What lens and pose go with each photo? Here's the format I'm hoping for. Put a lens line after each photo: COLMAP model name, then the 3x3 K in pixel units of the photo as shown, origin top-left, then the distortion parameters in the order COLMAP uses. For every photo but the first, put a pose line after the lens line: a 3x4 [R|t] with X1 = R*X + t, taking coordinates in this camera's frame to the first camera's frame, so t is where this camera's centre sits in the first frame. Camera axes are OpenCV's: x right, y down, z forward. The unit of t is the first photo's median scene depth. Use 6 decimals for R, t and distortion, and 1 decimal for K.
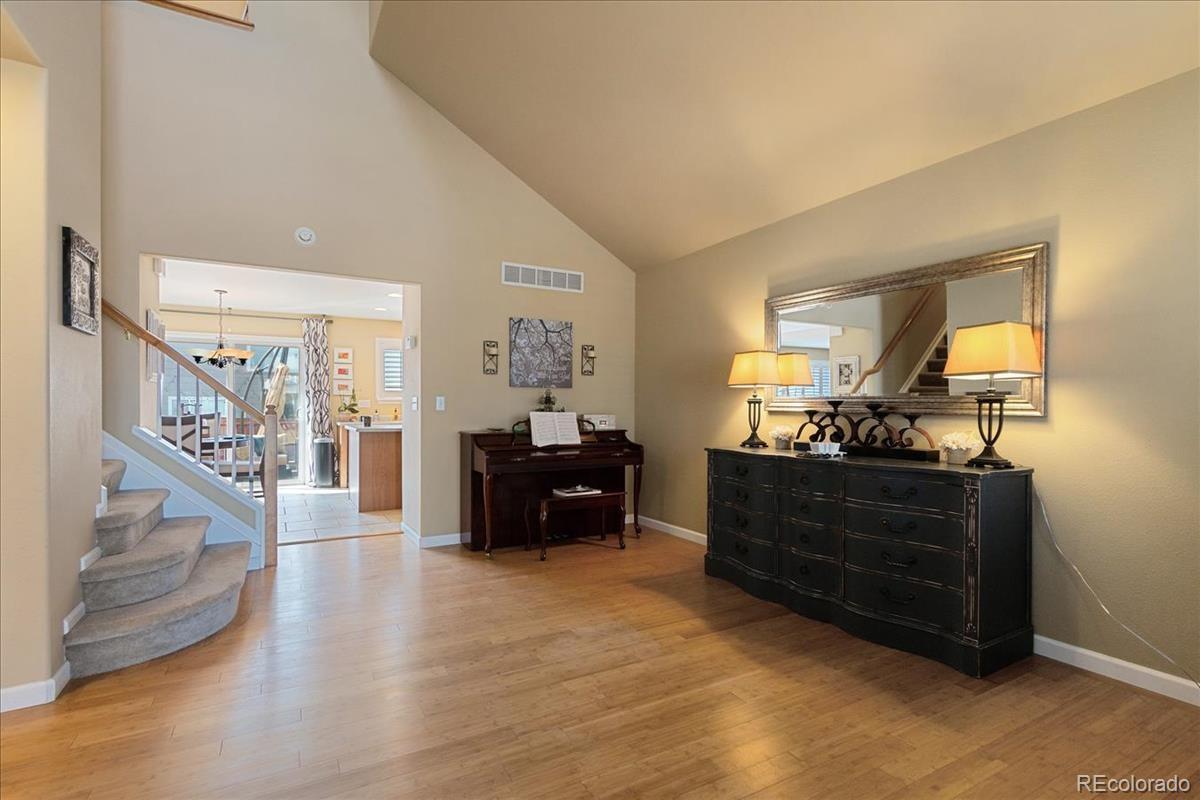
lens RADIAL K [[551.0, 0, 588.9], [0, 551.0, 407.6], [0, 0, 1]] dist [0.009912, -0.003414]
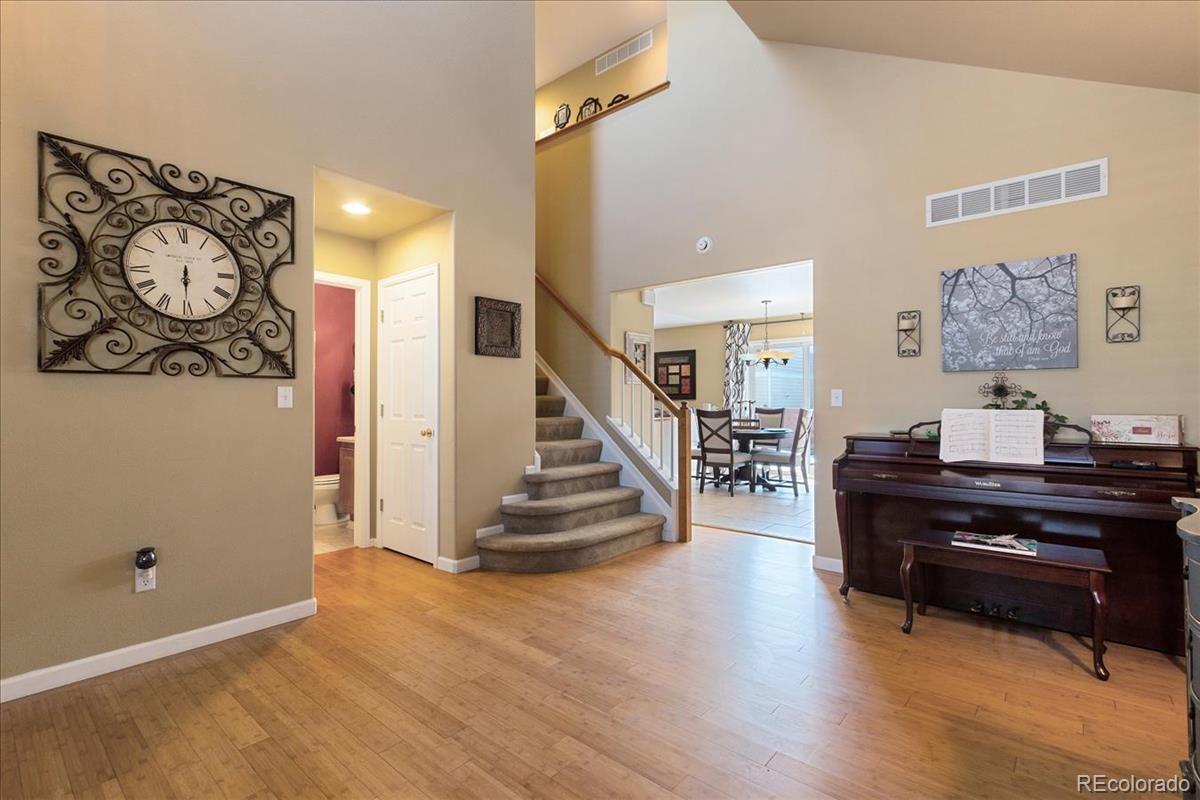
lens RADIAL K [[551.0, 0, 591.7], [0, 551.0, 394.6], [0, 0, 1]] dist [0.009912, -0.003414]
pose [[0.351355, -0.018042, -0.936068, 0.351351], [0.002089, 0.999827, -0.018486, 0.001798], [0.936240, 0.004539, 0.351332, 0.349034]]
